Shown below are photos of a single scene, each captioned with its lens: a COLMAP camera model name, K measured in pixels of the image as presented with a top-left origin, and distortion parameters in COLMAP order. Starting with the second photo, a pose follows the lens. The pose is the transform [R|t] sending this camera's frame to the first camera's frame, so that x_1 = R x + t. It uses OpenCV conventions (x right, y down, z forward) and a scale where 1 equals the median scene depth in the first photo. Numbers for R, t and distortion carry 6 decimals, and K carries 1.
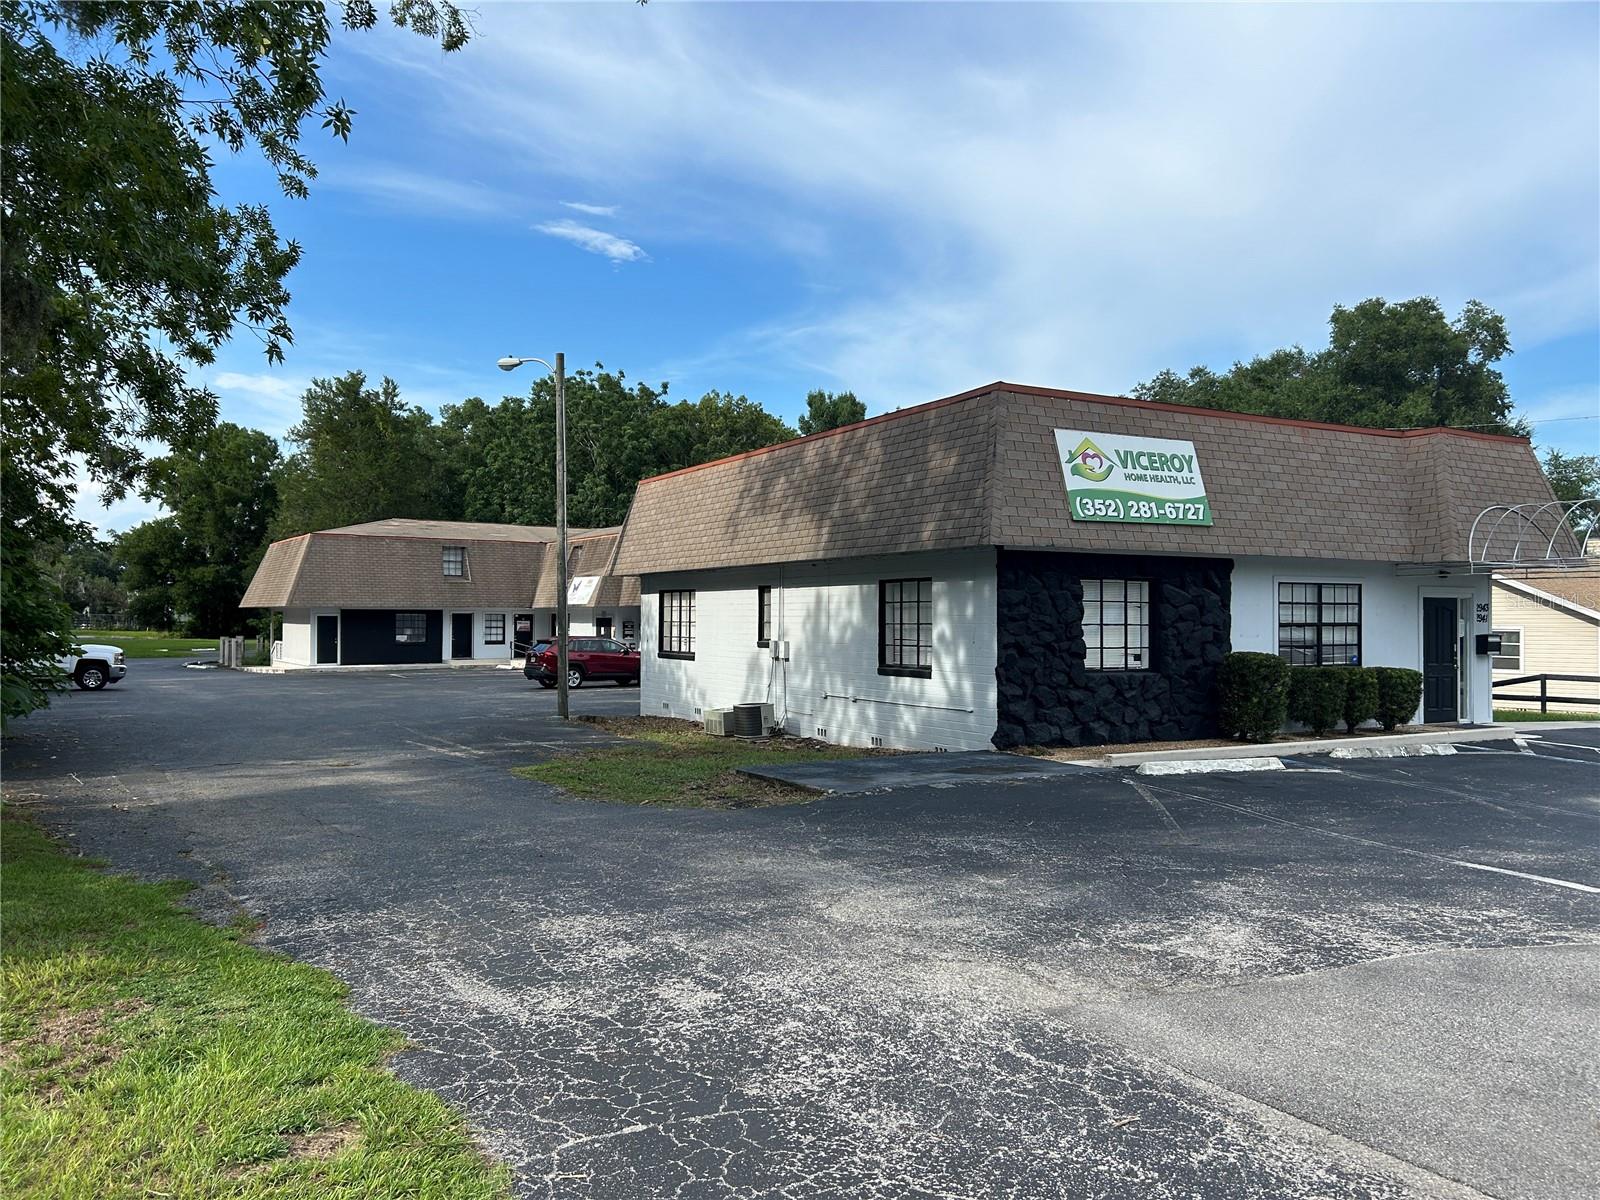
lens RADIAL K [[1198.5, 0, 807.8], [0, 1198.5, 606.3], [0, 0, 1]] dist [0.094125, -0.030435]
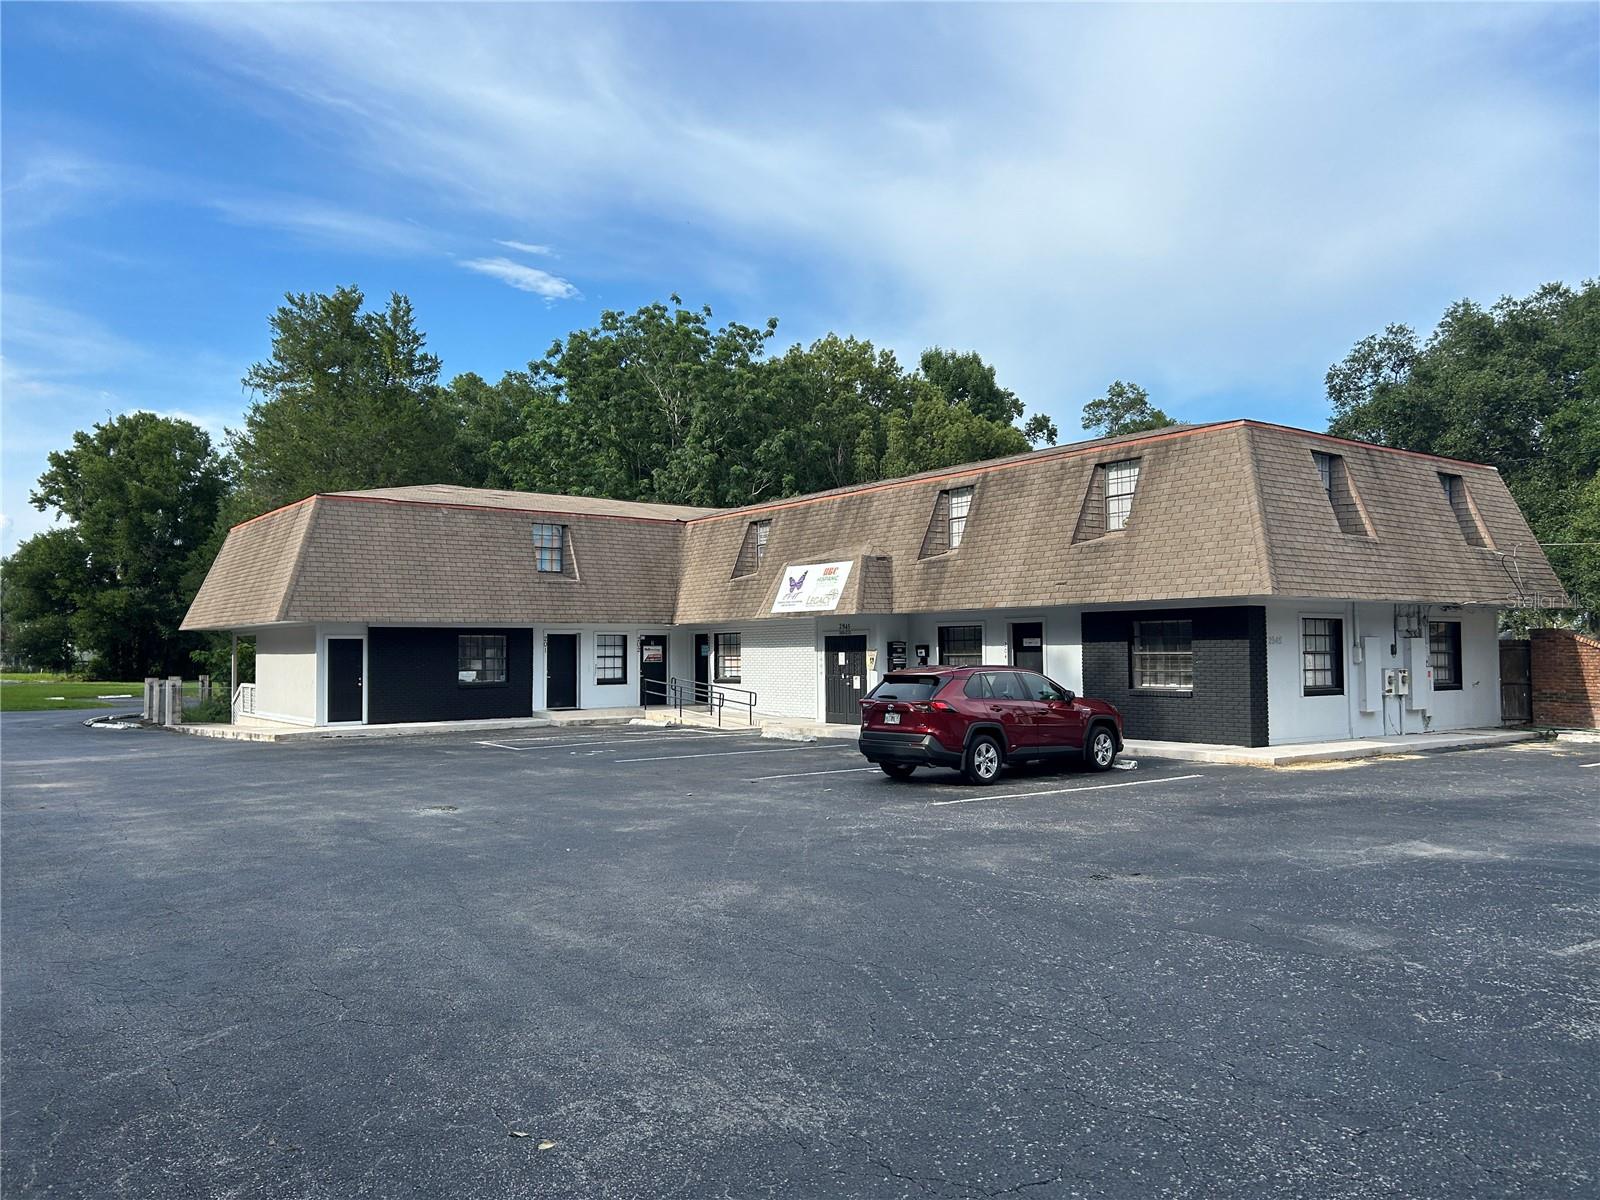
lens RADIAL K [[1198.5, 0, 808.4], [0, 1198.5, 606.6], [0, 0, 1]] dist [0.094125, -0.030435]
pose [[0.998303, -0.007875, 0.057706, -0.233483], [0.009495, 0.999567, -0.027863, 0.011932], [-0.057462, 0.028364, 0.997945, 0.461465]]
